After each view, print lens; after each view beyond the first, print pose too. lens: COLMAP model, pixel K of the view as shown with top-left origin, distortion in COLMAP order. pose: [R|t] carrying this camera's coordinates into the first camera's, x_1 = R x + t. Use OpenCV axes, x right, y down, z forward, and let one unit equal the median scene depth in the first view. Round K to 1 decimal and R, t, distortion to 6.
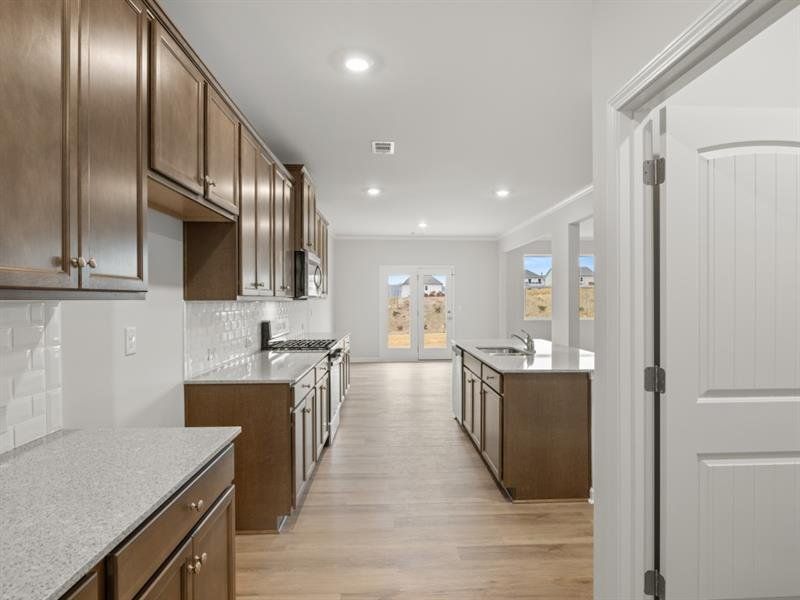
lens RADIAL K [[457.1, 0, 400.0], [0, 457.1, 300.0], [0, 0, 1]] dist [-0.000198, -0.000032]
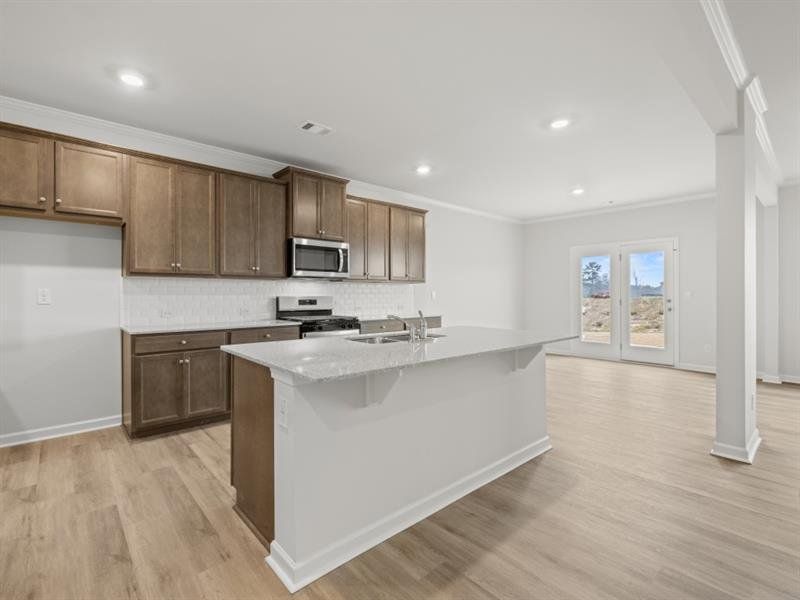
lens RADIAL K [[377.1, 0, 389.2], [0, 377.1, 301.6], [0, 0, 1]] dist [-0.004756, -0.000692]
pose [[0.611032, 0.017232, -0.791418, 1.000532], [-0.003637, 0.999814, 0.018962, 0.054369], [0.791597, -0.008708, 0.610981, 0.837034]]
